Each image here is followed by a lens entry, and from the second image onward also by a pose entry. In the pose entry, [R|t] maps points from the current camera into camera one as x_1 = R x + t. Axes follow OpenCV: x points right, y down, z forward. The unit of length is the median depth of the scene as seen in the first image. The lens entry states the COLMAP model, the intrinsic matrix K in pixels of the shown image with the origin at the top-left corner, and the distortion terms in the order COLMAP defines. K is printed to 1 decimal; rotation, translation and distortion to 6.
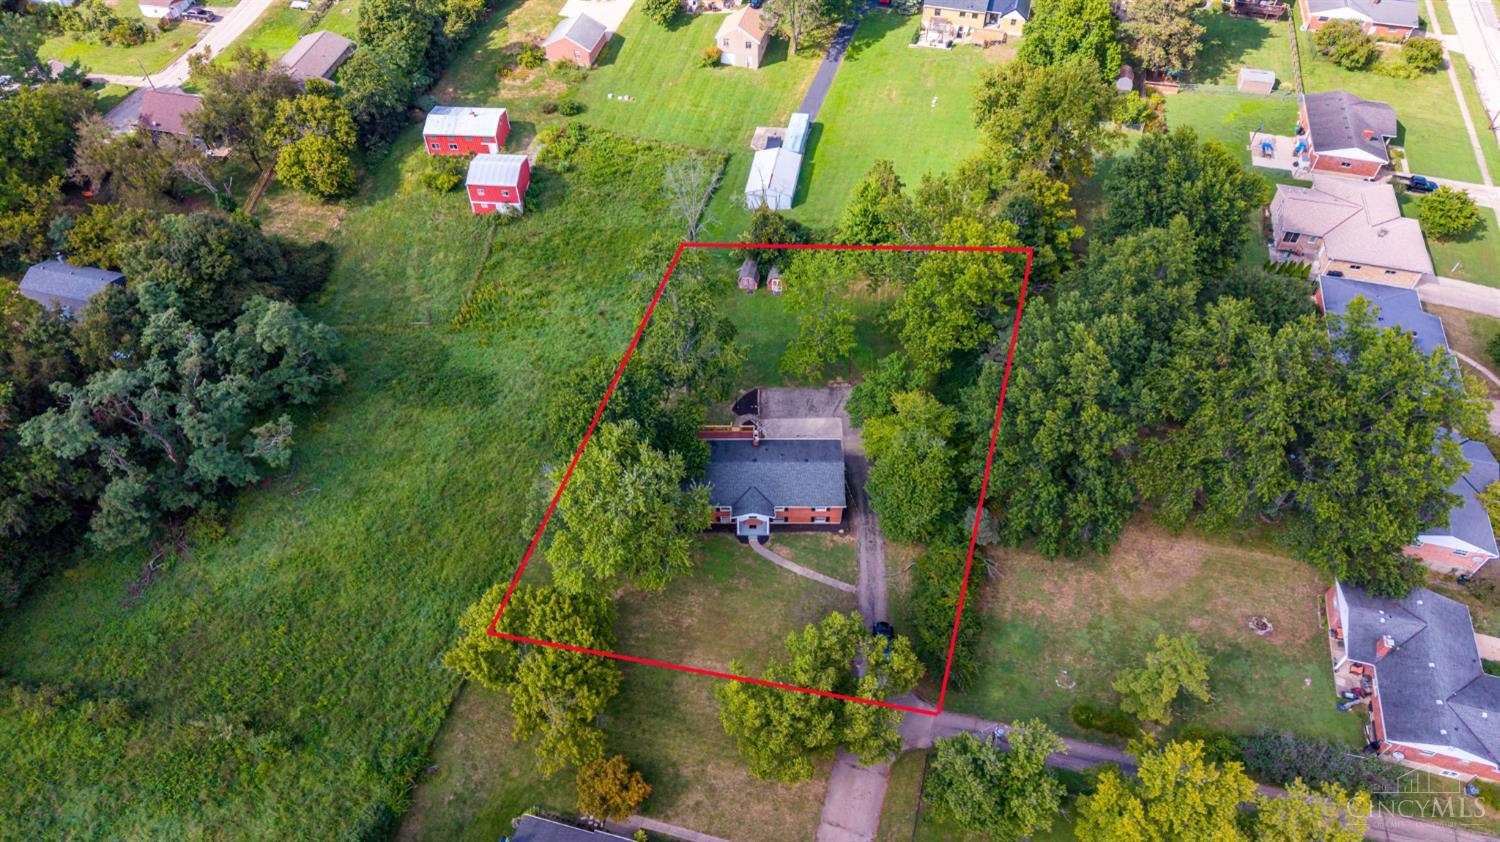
lens RADIAL K [[994.9, 0, 750.0], [0, 994.9, 421.0], [0, 0, 1]] dist [0.050319, -0.054560]
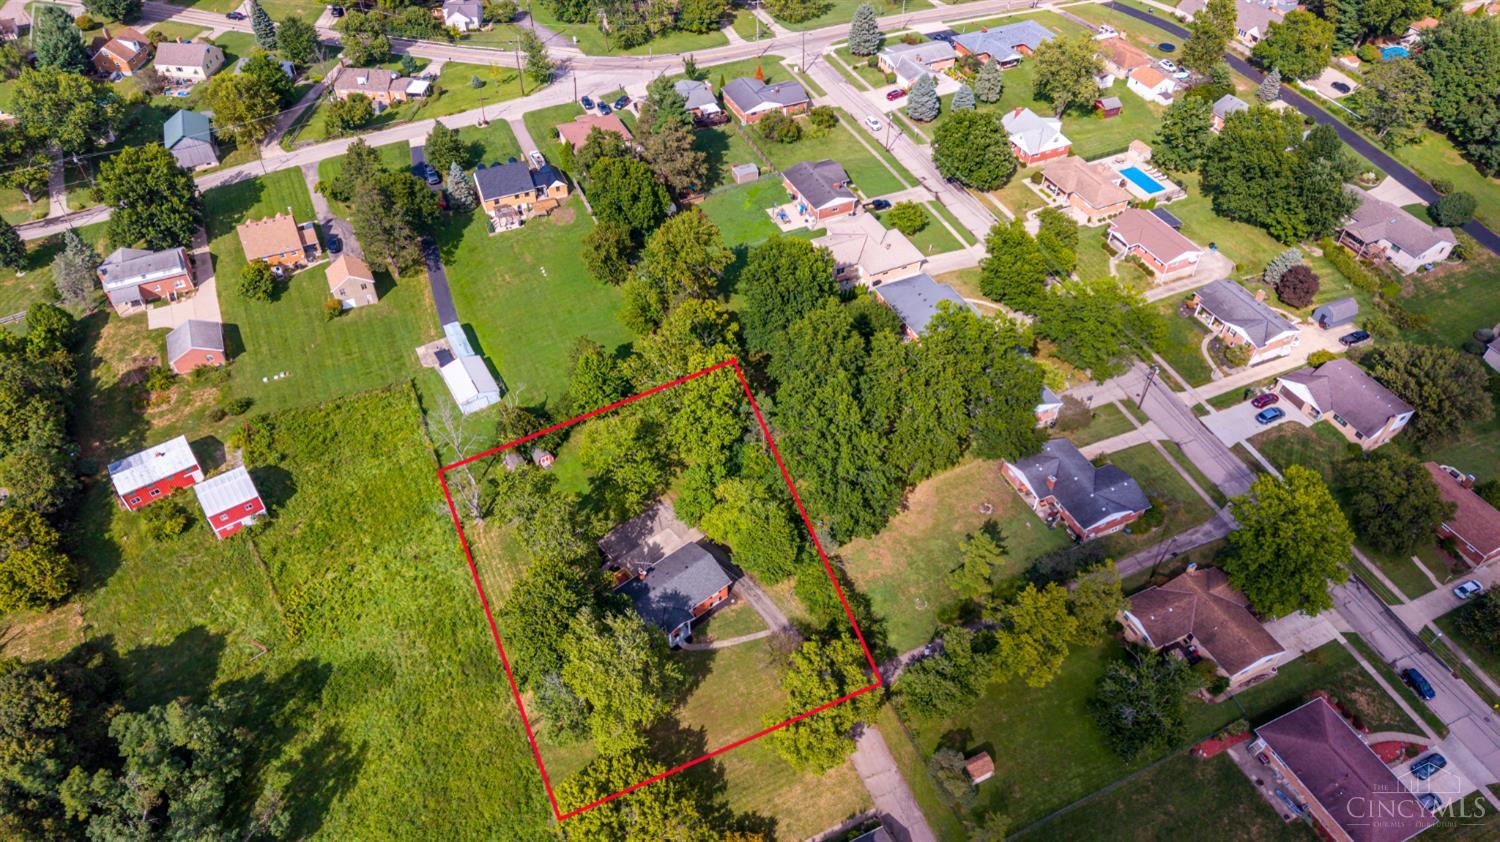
lens RADIAL K [[994.9, 0, 750.0], [0, 994.9, 421.0], [0, 0, 1]] dist [0.050319, -0.054560]
pose [[0.770433, -0.443385, 0.458086, -0.275293], [0.473804, 0.878979, 0.053902, -0.112939], [-0.426547, 0.175515, 0.887272, -0.159359]]
